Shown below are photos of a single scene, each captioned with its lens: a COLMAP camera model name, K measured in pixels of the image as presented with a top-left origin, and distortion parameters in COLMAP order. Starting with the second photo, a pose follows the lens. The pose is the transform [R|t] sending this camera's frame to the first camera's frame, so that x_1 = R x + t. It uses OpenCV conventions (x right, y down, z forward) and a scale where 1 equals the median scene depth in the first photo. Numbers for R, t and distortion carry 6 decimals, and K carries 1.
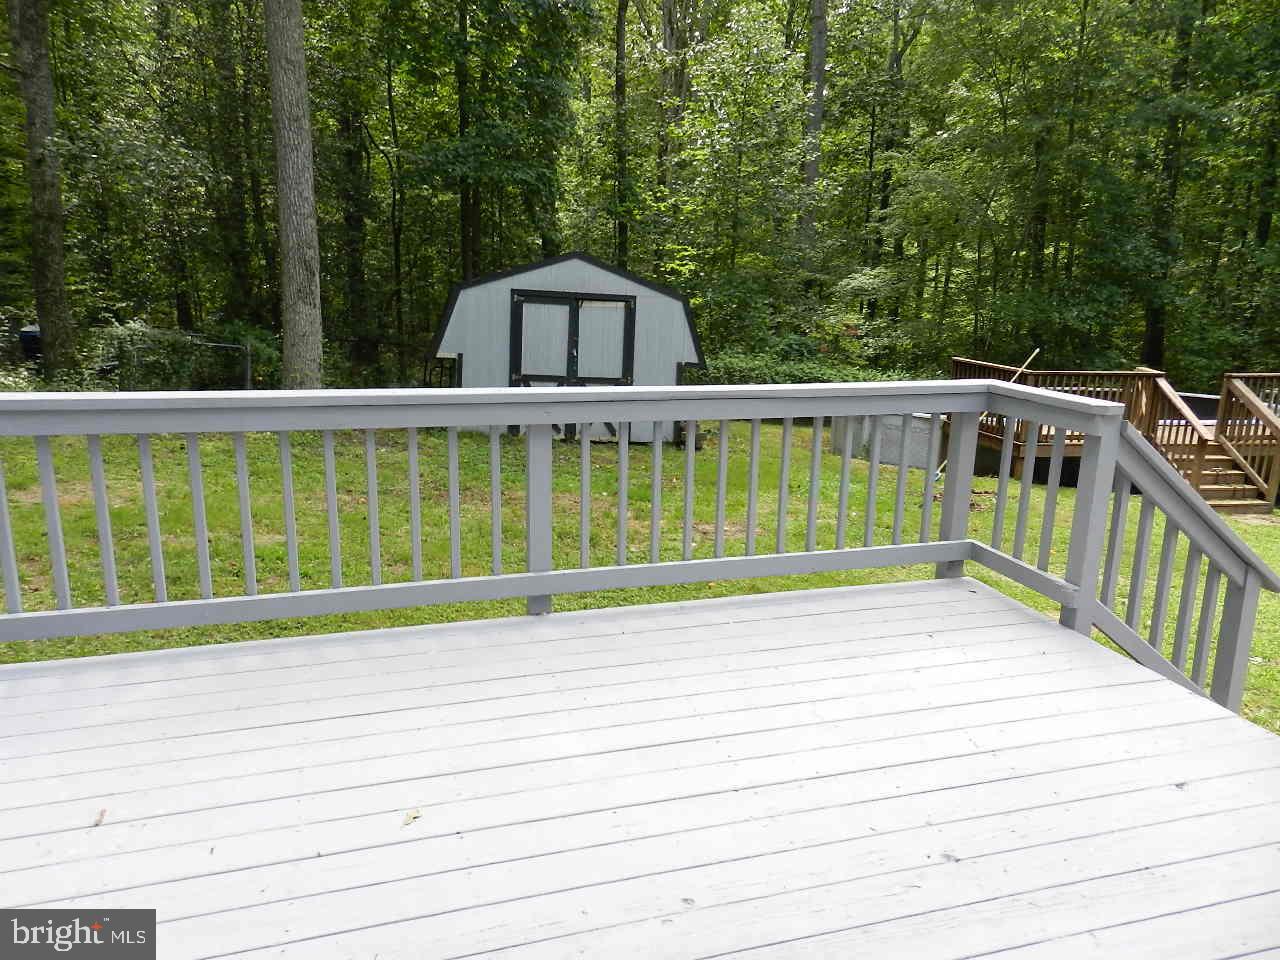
lens RADIAL K [[888.0, 0, 634.4], [0, 888.0, 477.8], [0, 0, 1]] dist [0.035831, -0.002429]
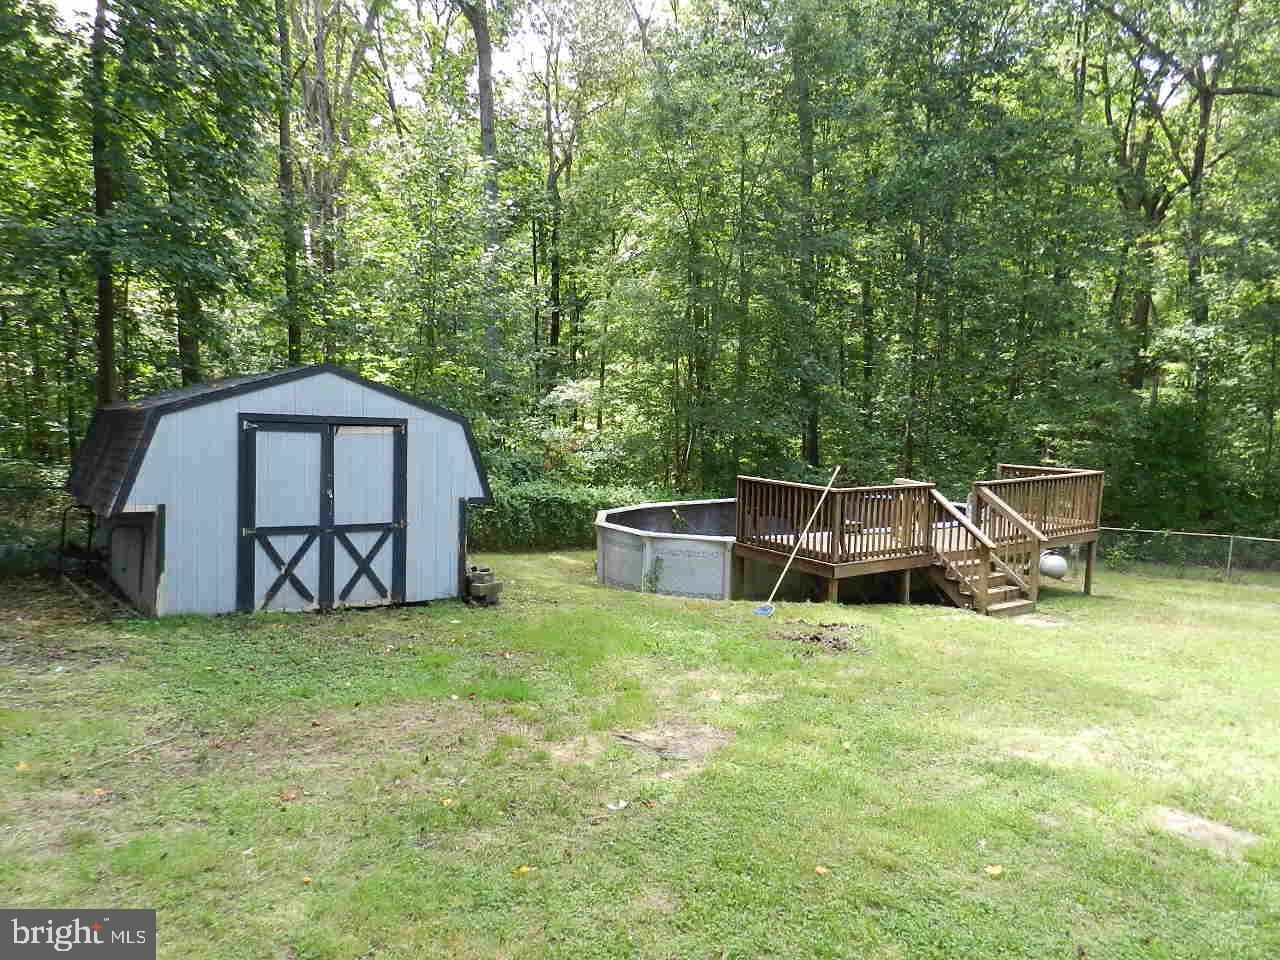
lens RADIAL K [[888.0, 0, 634.4], [0, 888.0, 477.8], [0, 0, 1]] dist [0.035831, -0.002429]
pose [[0.907838, -0.046921, 0.416688, -0.148388], [0.095465, 0.990751, -0.096427, -0.056615], [-0.408310, 0.127320, 0.903921, 0.206238]]
